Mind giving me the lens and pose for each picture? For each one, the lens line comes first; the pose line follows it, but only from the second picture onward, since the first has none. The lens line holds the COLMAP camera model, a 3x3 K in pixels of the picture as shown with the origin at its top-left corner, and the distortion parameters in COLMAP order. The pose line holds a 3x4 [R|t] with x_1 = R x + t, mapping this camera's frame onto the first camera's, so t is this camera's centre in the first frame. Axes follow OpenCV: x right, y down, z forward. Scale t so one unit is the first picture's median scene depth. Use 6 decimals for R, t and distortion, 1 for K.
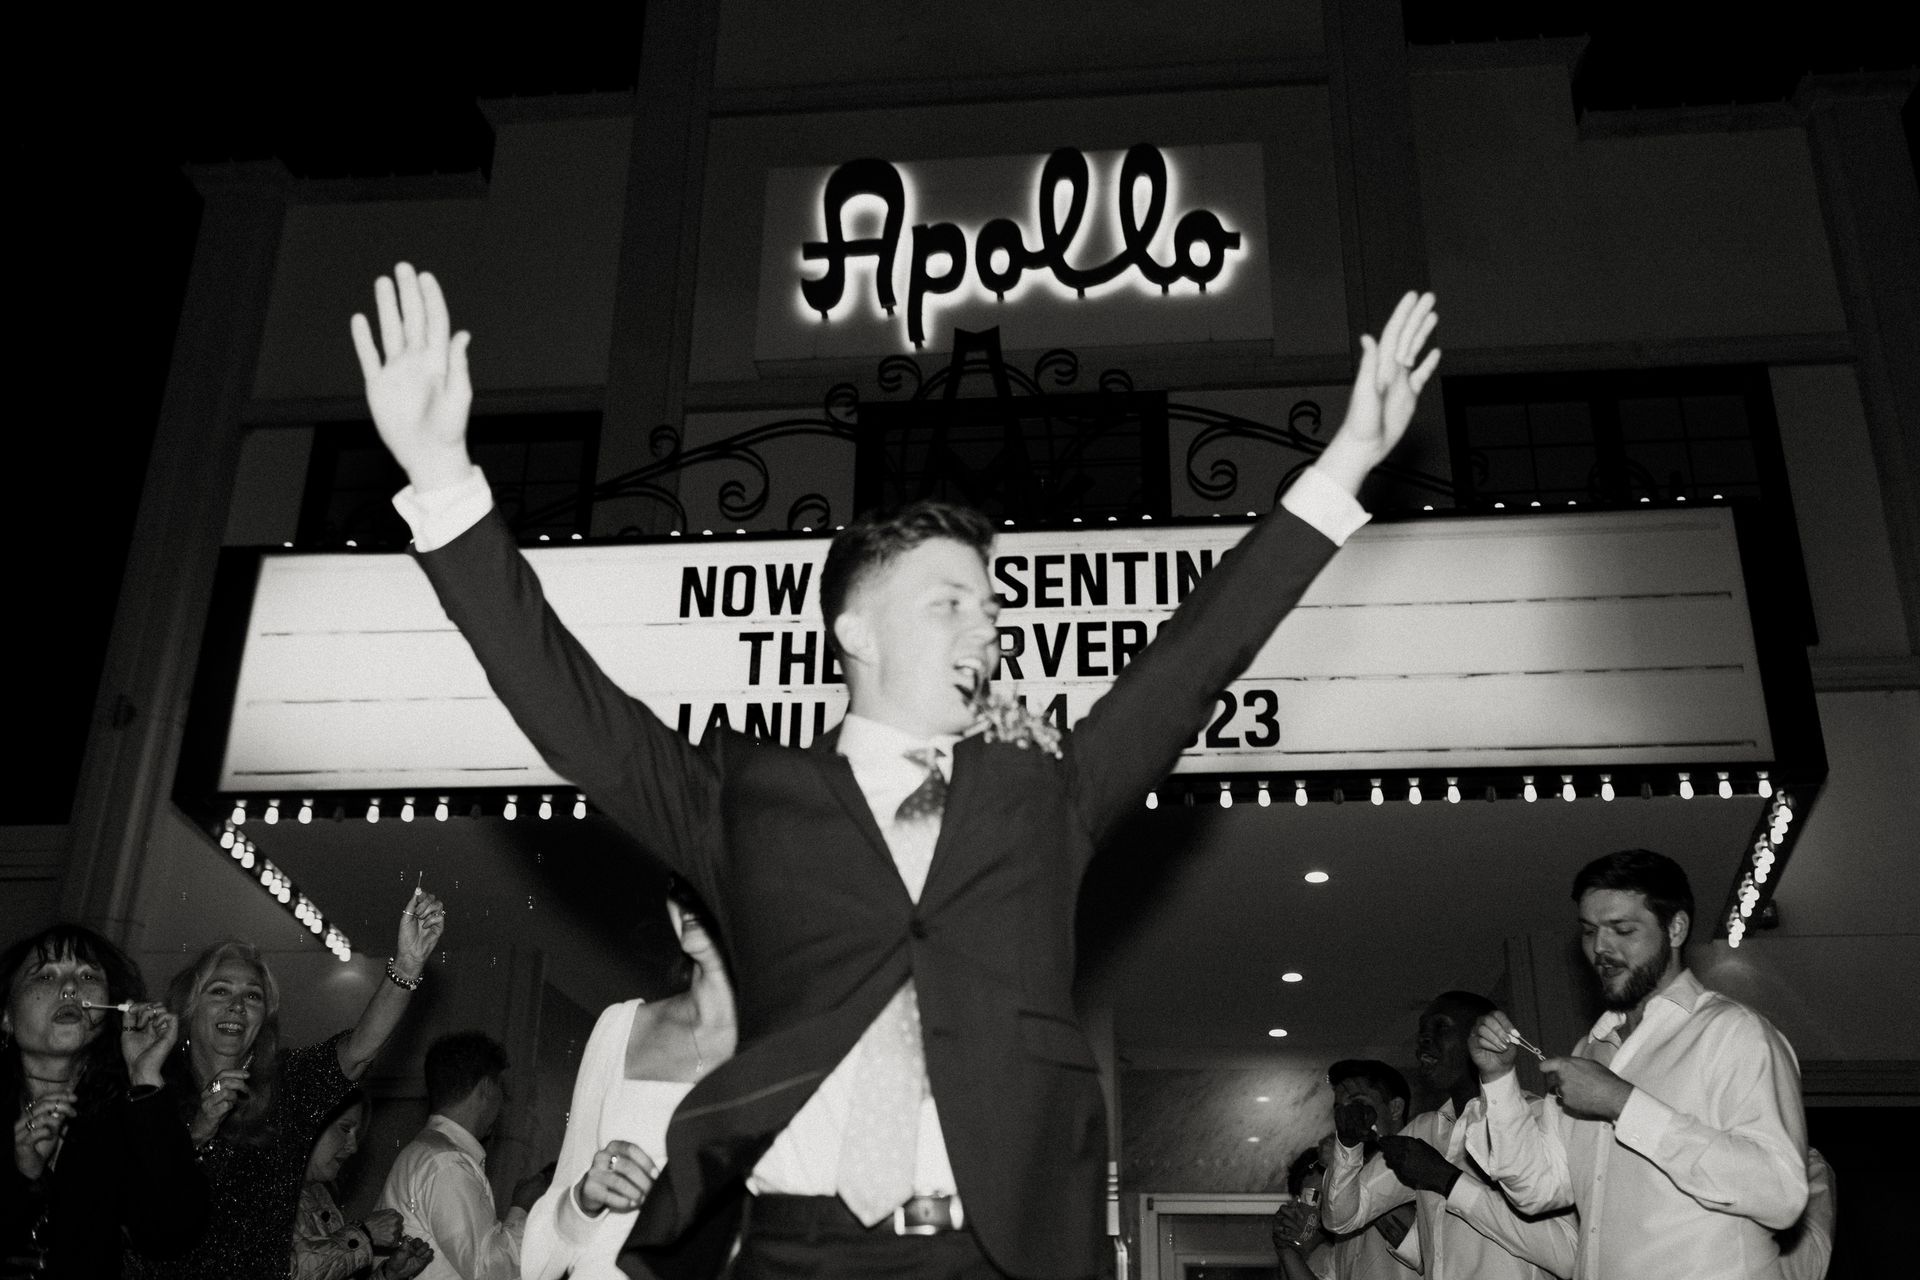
lens RADIAL K [[1819.0, 0, 966.7], [0, 1819.0, 636.0], [0, 0, 1]] dist [0.002651, 0.003049]
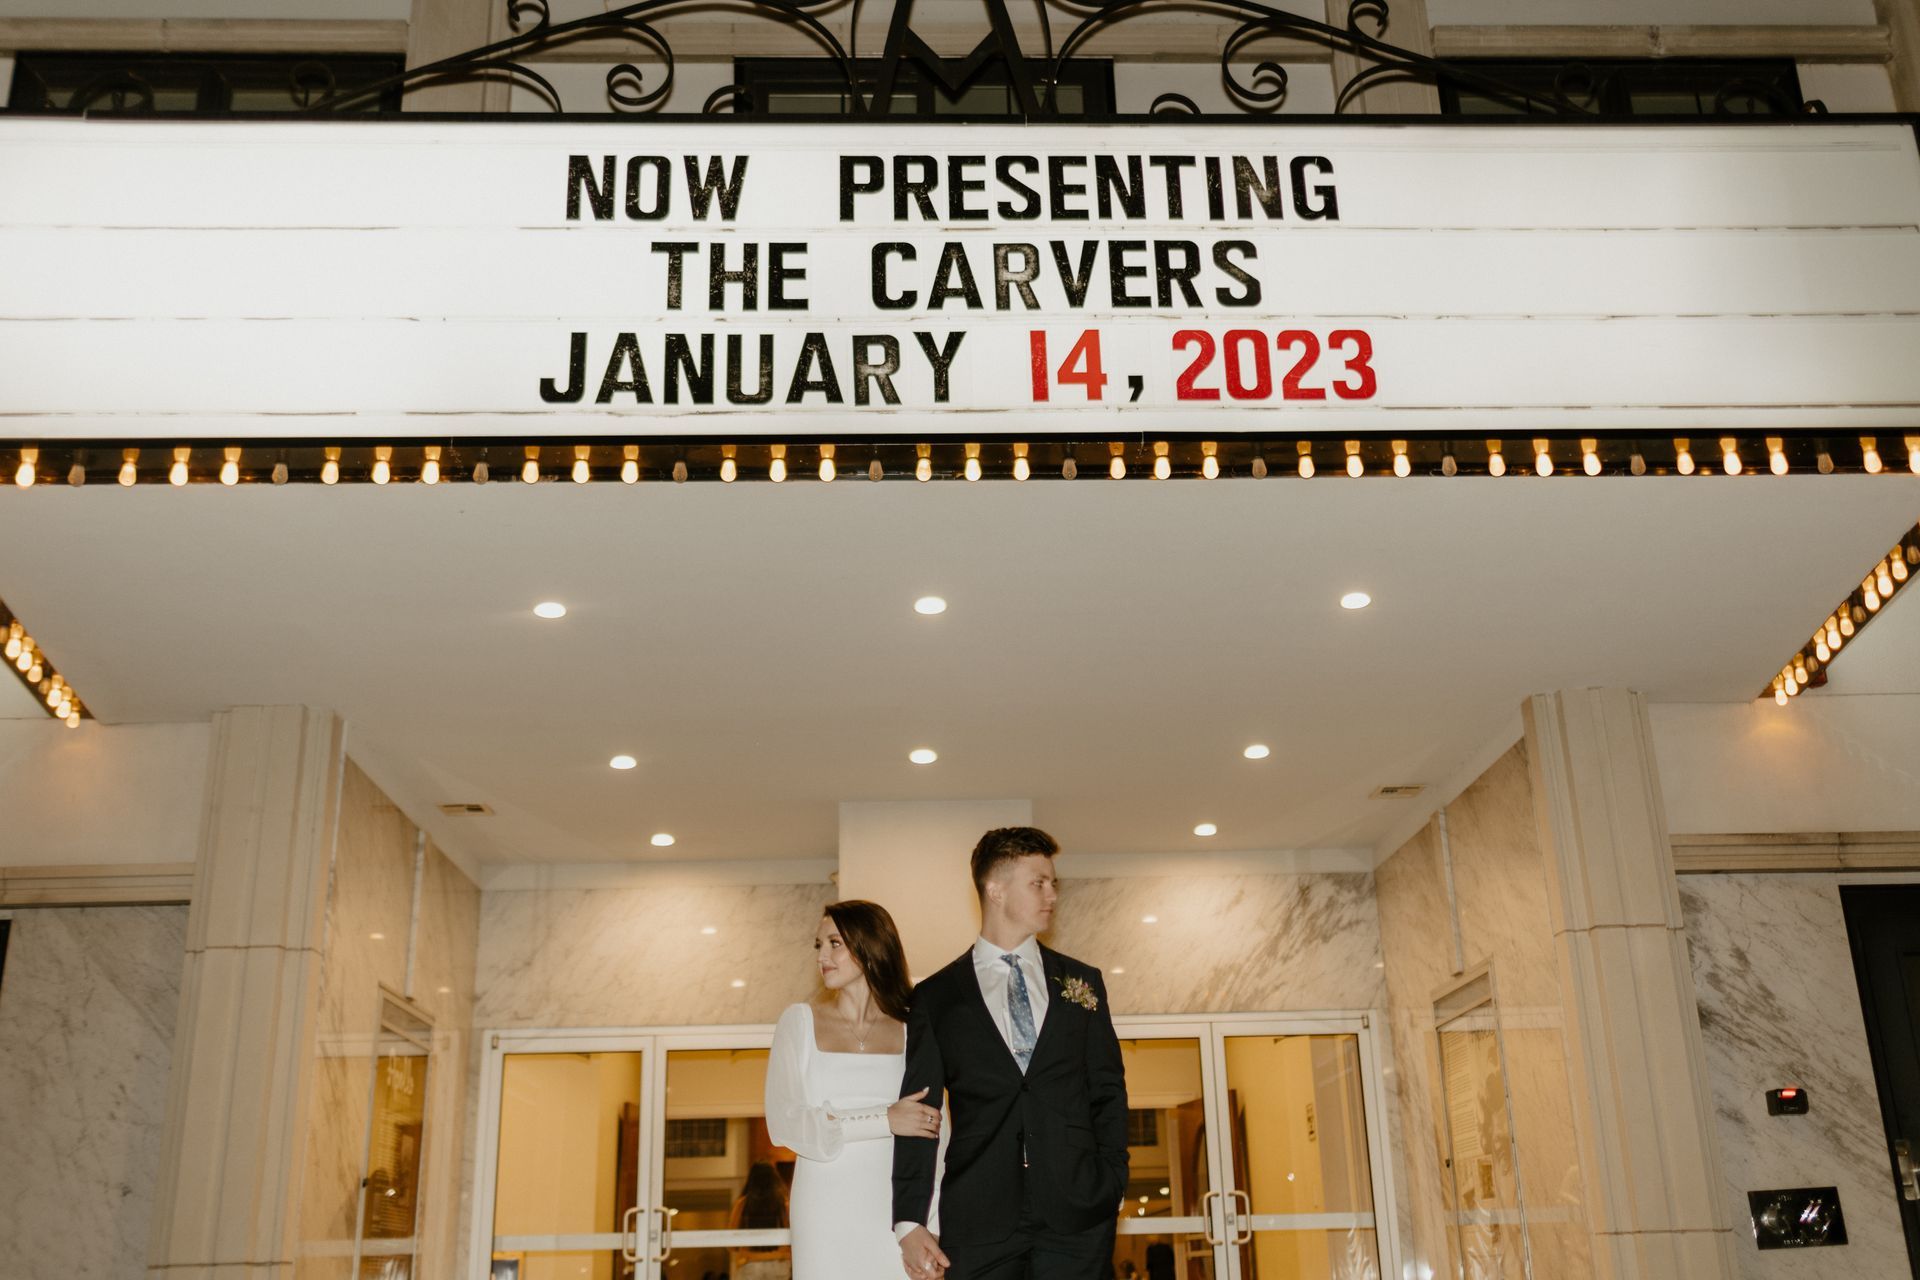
lens RADIAL K [[1804.6, 0, 965.8], [0, 1804.6, 643.9], [0, 0, 1]] dist [0.012842, -0.008862]
pose [[0.989154, 0.008994, 0.146607, -0.104664], [-0.018546, 0.997783, 0.063917, 0.111359], [-0.145707, -0.065943, 0.987128, 0.249886]]
